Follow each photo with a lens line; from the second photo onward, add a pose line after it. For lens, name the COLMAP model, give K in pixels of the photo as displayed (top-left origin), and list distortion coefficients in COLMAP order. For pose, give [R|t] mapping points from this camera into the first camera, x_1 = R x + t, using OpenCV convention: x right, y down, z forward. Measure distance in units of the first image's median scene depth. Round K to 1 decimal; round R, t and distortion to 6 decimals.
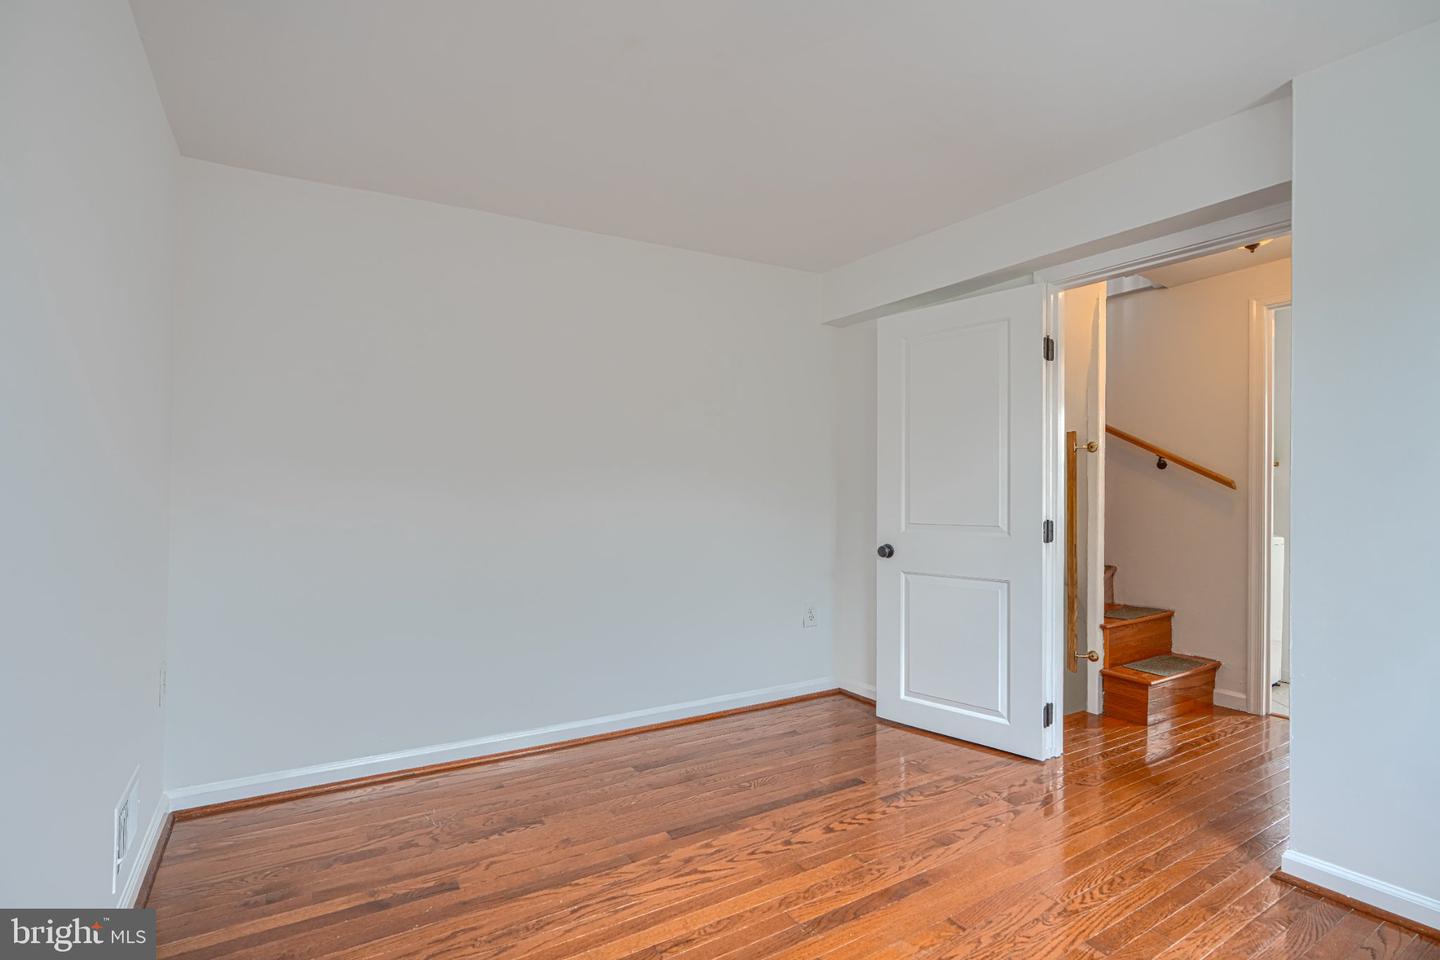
lens RADIAL K [[652.4, 0, 718.1], [0, 652.4, 493.7], [0, 0, 1]] dist [-0.002013, -0.000404]
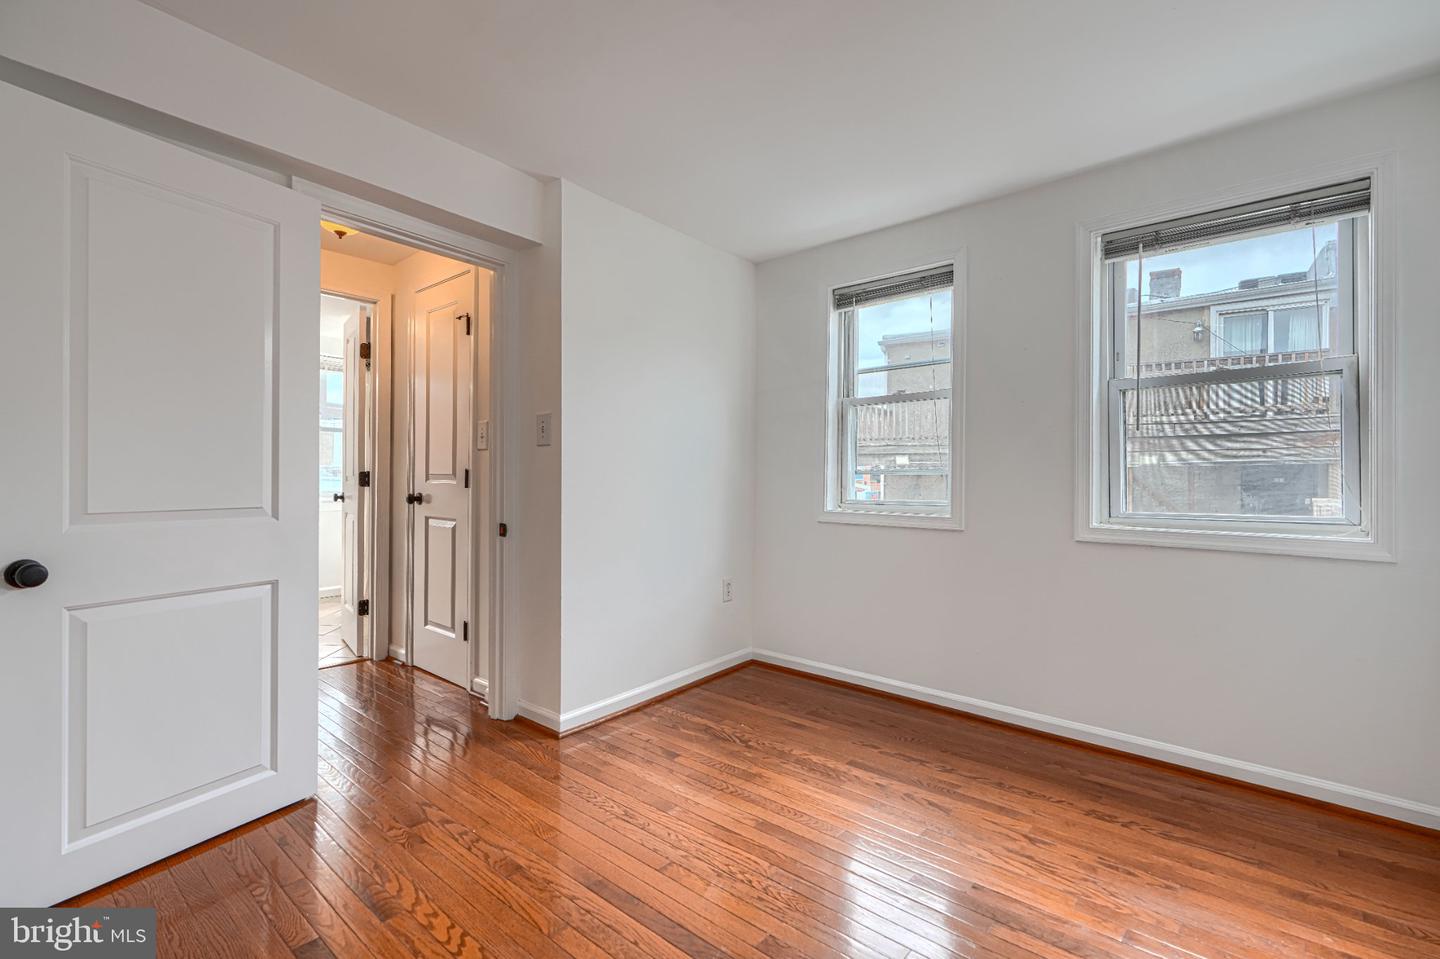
lens RADIAL K [[663.4, 0, 720.0], [0, 663.4, 479.5], [0, 0, 1]] dist [-0.000867, -0.000438]
pose [[-0.304690, -0.012394, 0.952371, -0.575635], [-0.020424, 0.999770, 0.006477, 0.005654], [-0.952233, -0.017478, -0.304873, 1.027726]]
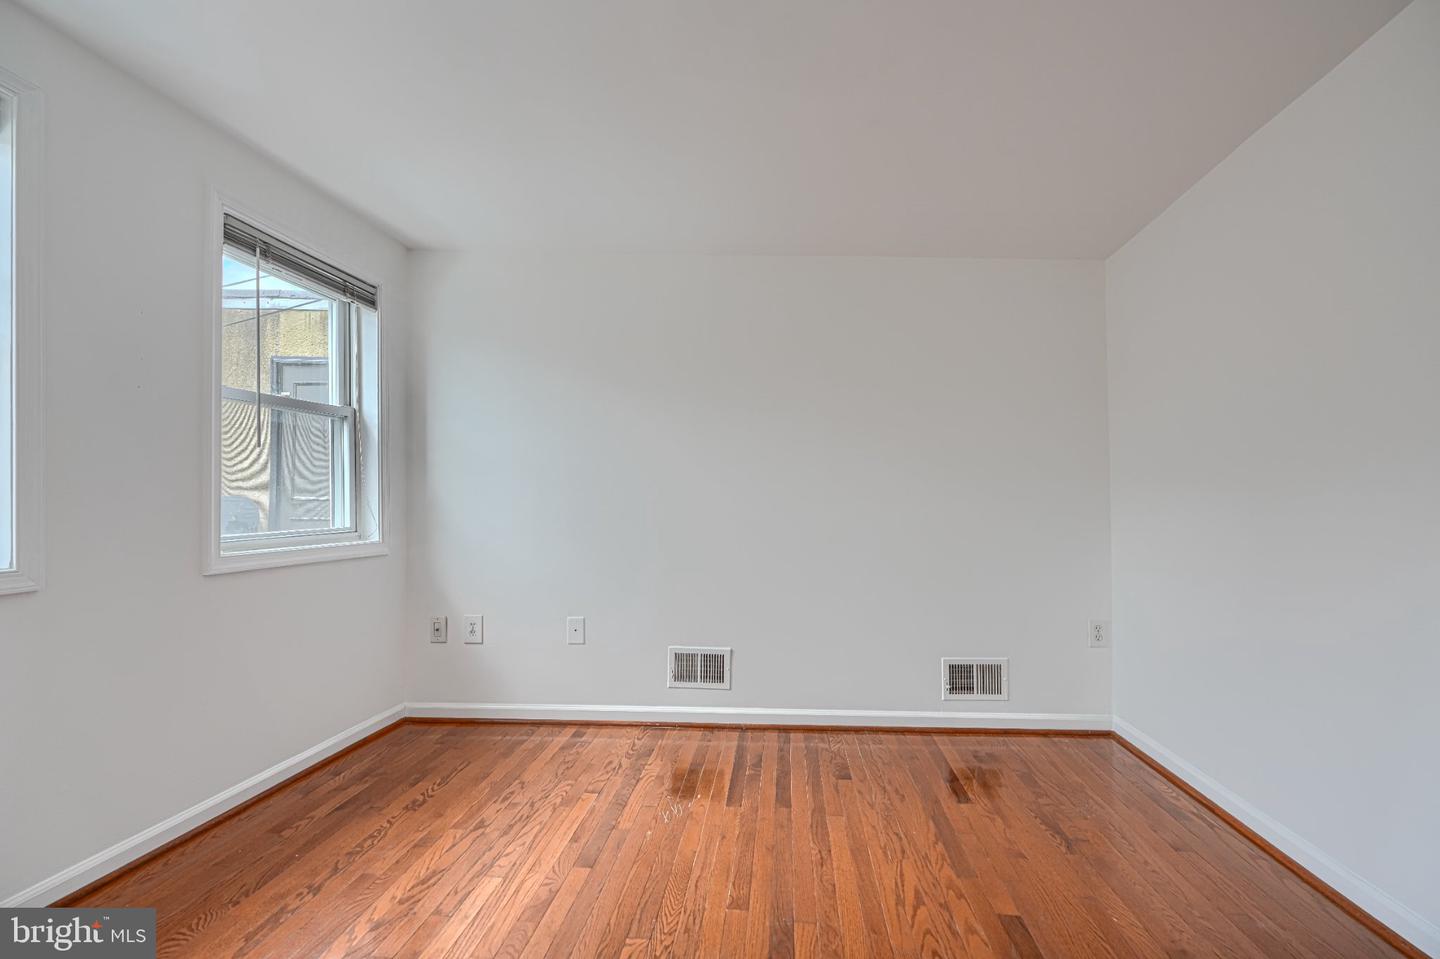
lens RADIAL K [[652.4, 0, 718.1], [0, 652.4, 493.2], [0, 0, 1]] dist [-0.002013, -0.000404]
pose [[-0.605245, -0.018523, -0.795824, 0.821067], [0.002358, 0.999683, -0.025060, 0.017888], [0.796036, -0.017044, -0.605009, 1.241907]]
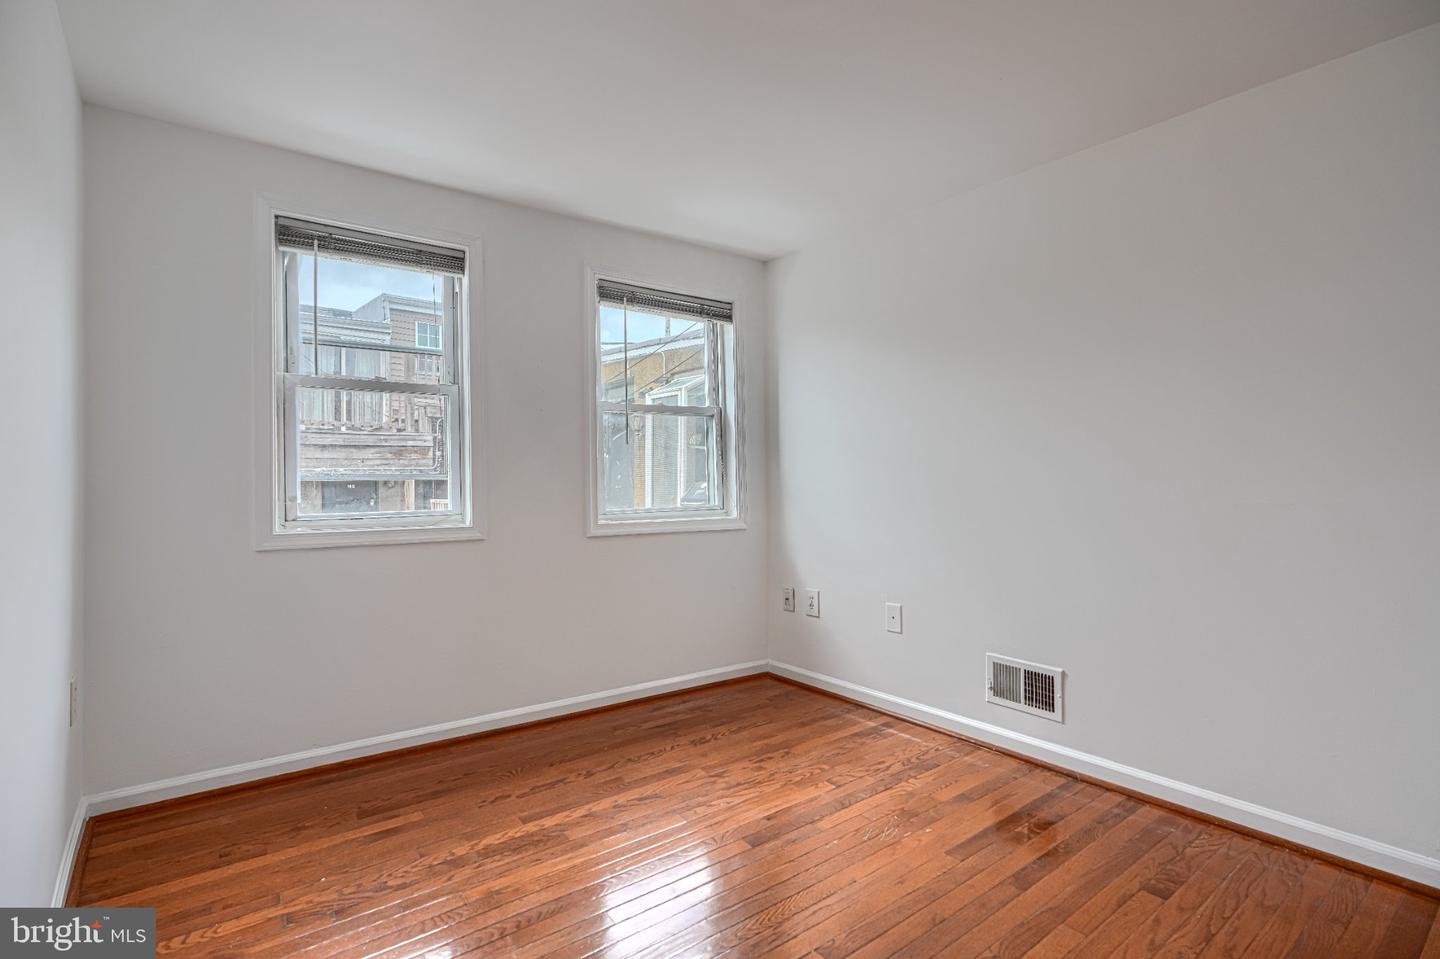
lens RADIAL K [[644.5, 0, 714.5], [0, 644.5, 480.6], [0, 0, 1]] dist [0.001665, -0.000714]
pose [[-0.997087, 0.000324, -0.076268, 0.299012], [0.001704, 0.999836, -0.018031, 0.020136], [0.076250, -0.018108, -0.996924, 1.454822]]
